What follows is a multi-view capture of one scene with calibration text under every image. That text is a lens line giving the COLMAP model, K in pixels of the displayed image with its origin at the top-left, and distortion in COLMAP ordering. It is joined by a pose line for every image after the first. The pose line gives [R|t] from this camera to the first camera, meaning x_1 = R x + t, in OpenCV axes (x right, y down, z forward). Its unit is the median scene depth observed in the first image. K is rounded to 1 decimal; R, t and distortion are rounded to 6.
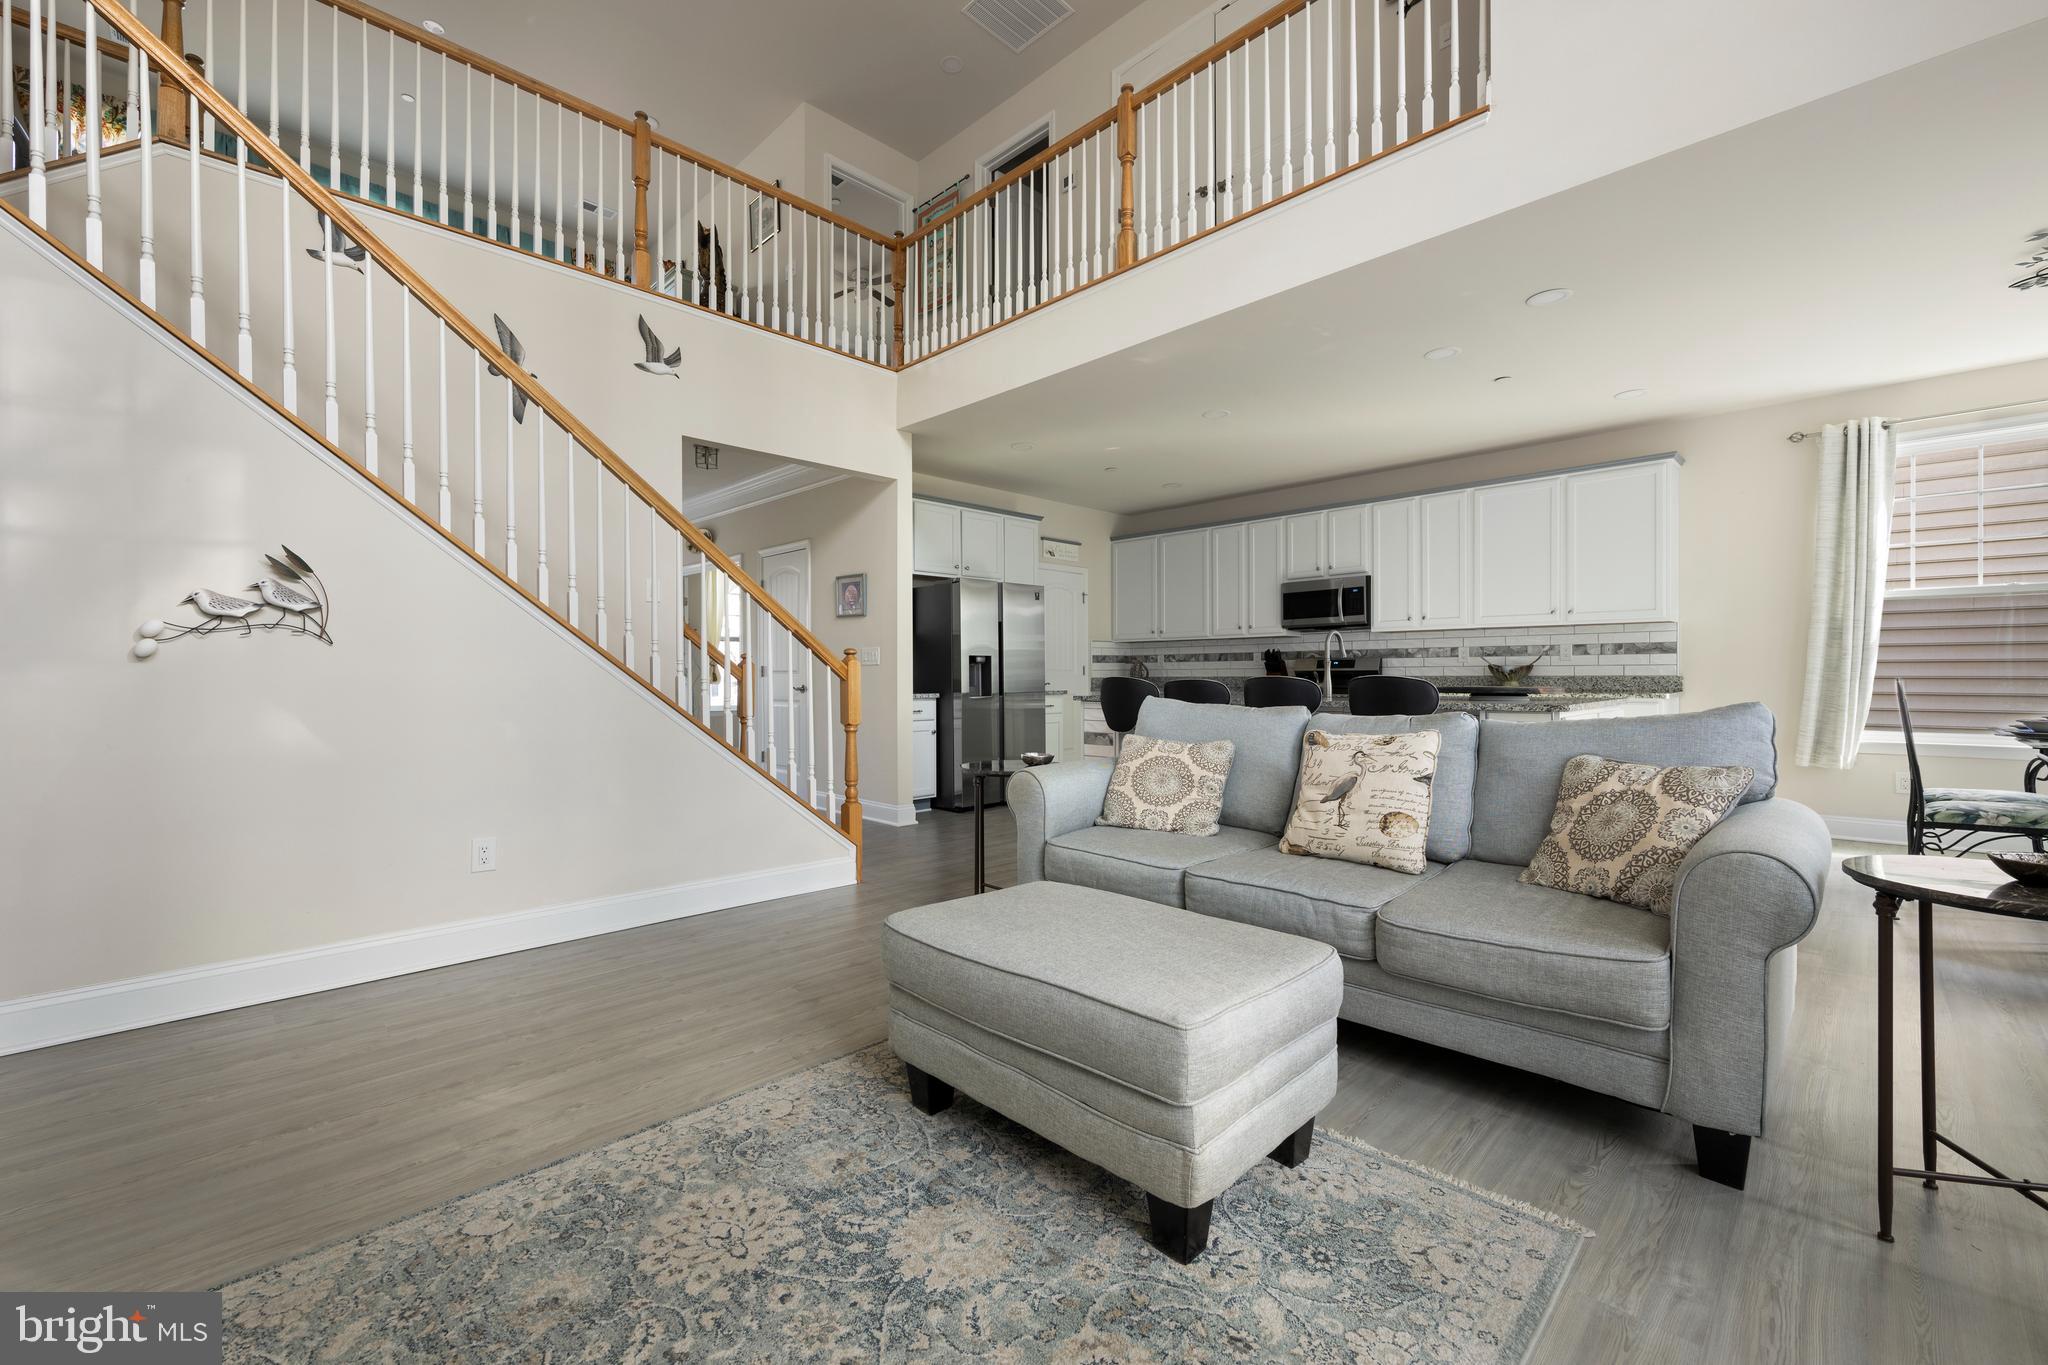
lens RADIAL K [[840.2, 0, 1029.3], [0, 840.2, 681.3], [0, 0, 1]] dist [0.000654, -0.000004]
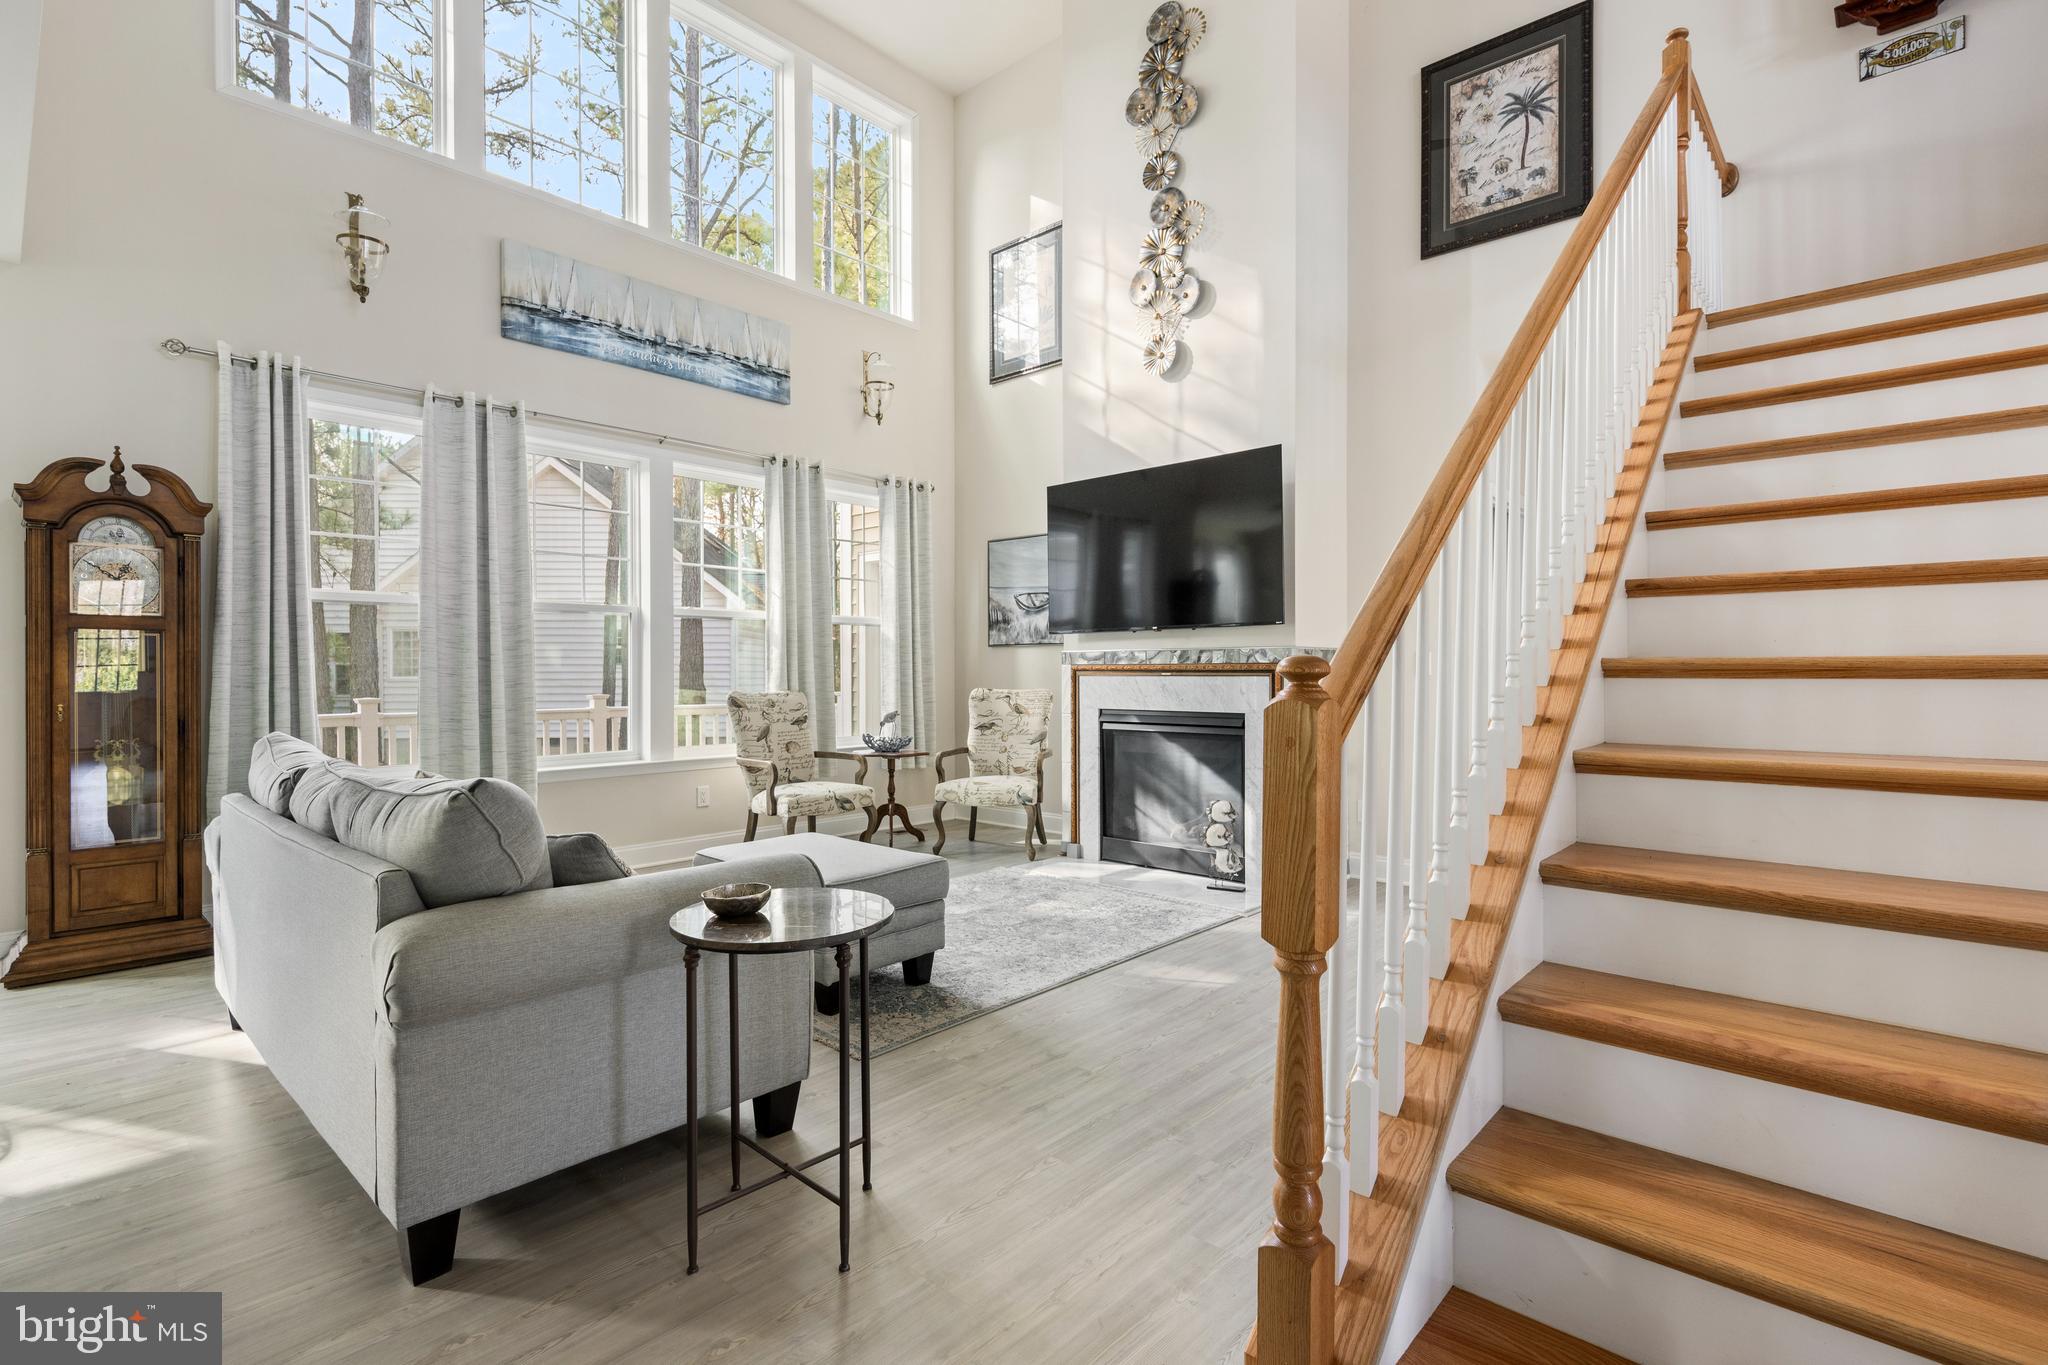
lens RADIAL K [[964.0, 0, 1018.6], [0, 964.0, 682.6], [0, 0, 1]] dist [-0.000636, -0.001096]
pose [[-0.999380, 0.005365, -0.034809, -0.080307], [0.004676, 0.999792, 0.019871, -0.025793], [0.034908, 0.019696, -0.999196, 0.905216]]
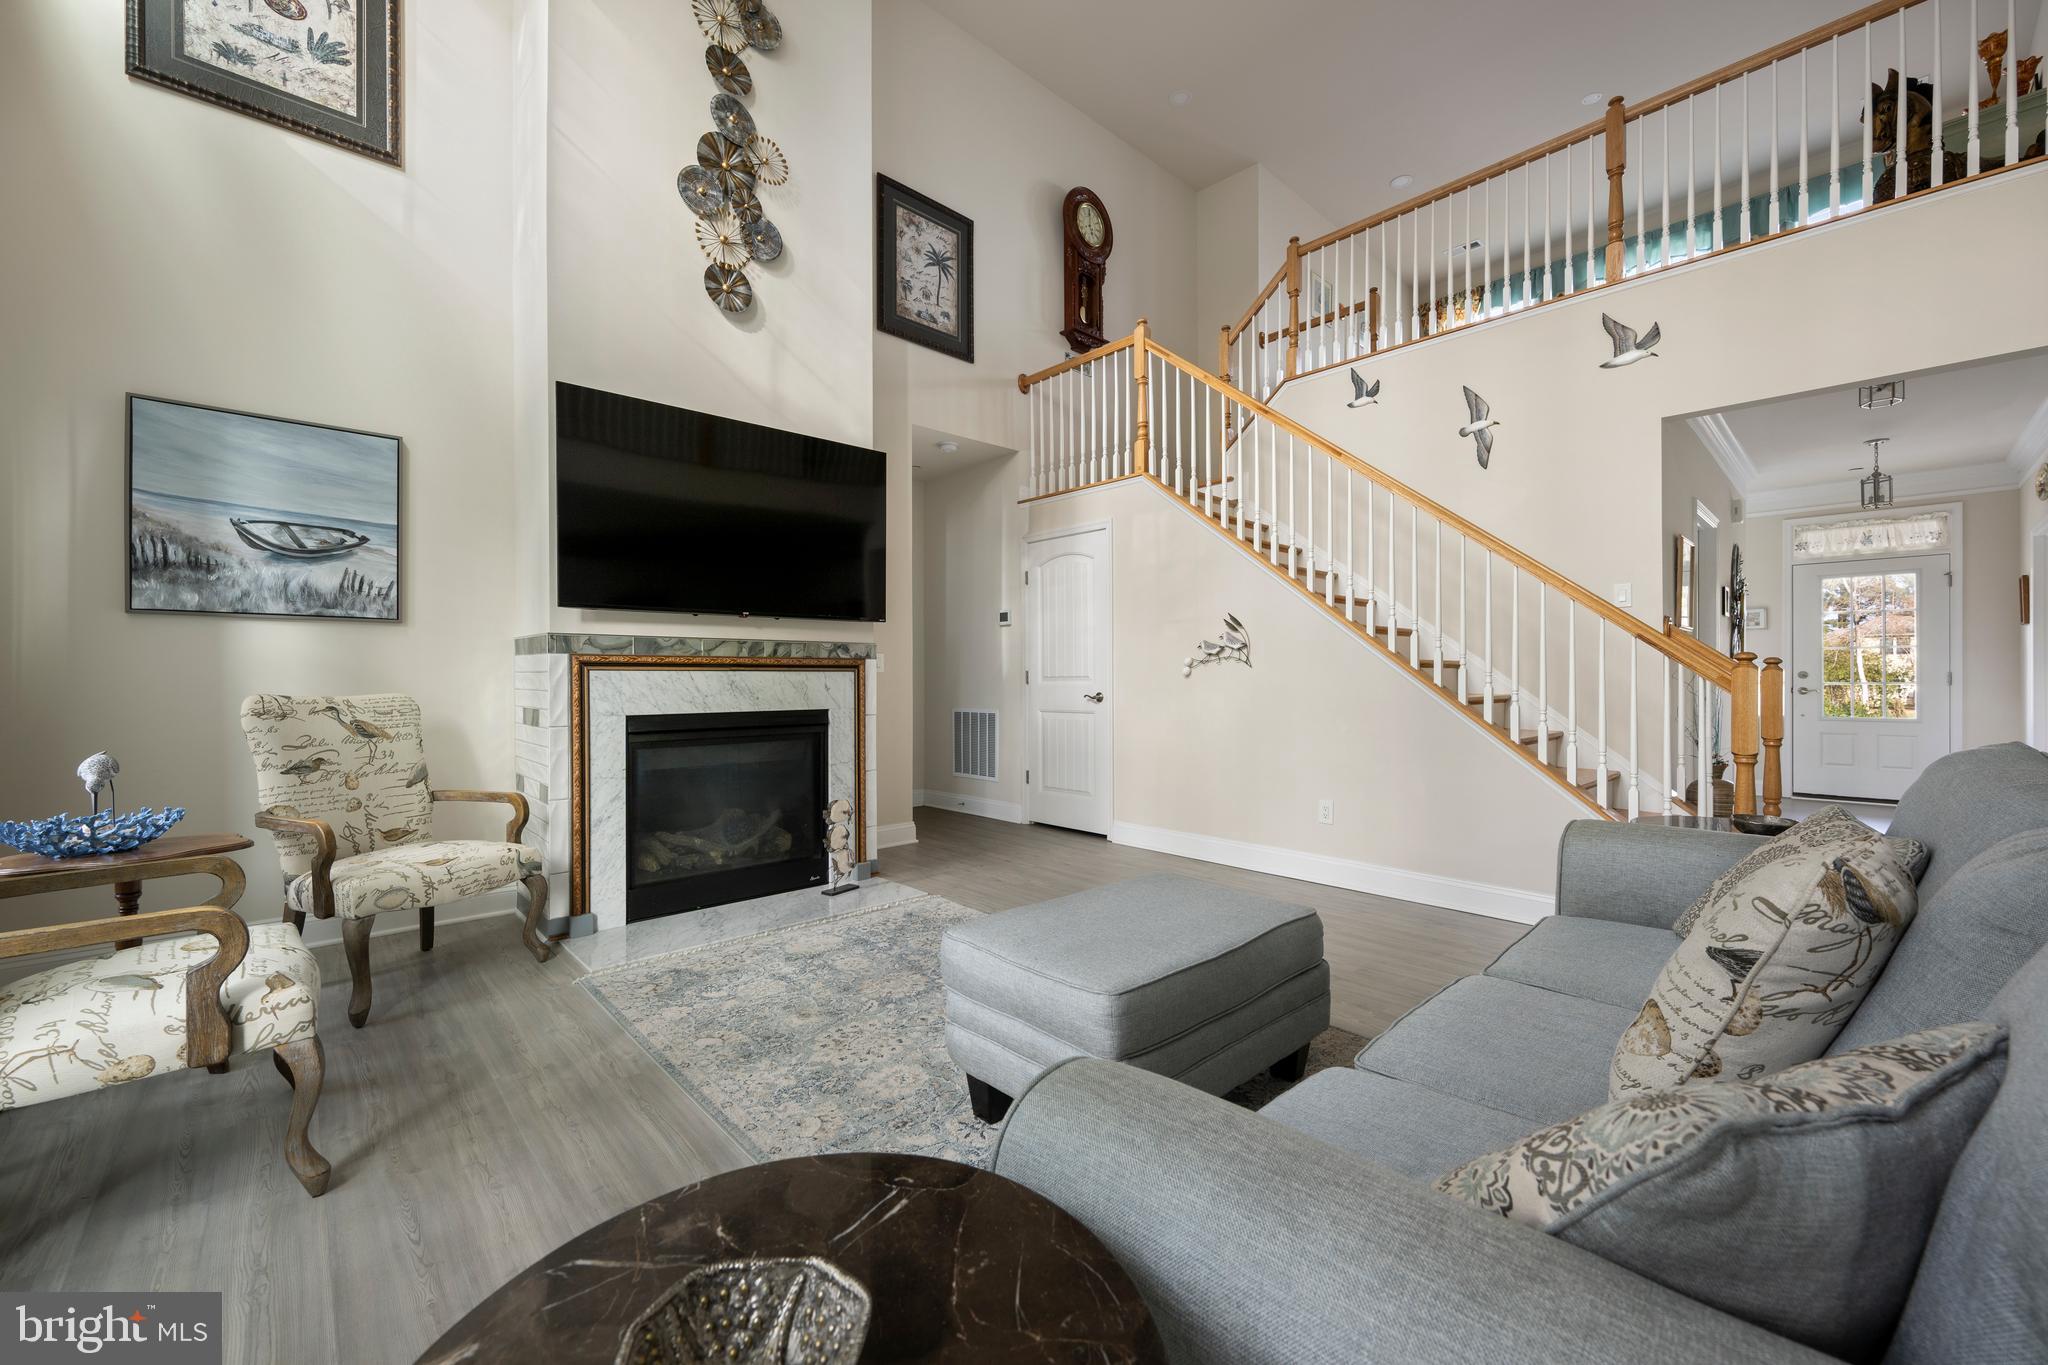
lens RADIAL K [[799.4, 0, 1005.8], [0, 799.4, 680.9], [0, 0, 1]] dist [-0.002071, -0.000042]
pose [[-0.046653, 0.005617, -0.998895, 0.364942], [-0.004451, 0.999973, 0.005831, -0.010447], [0.998901, 0.004718, -0.046626, 0.263752]]
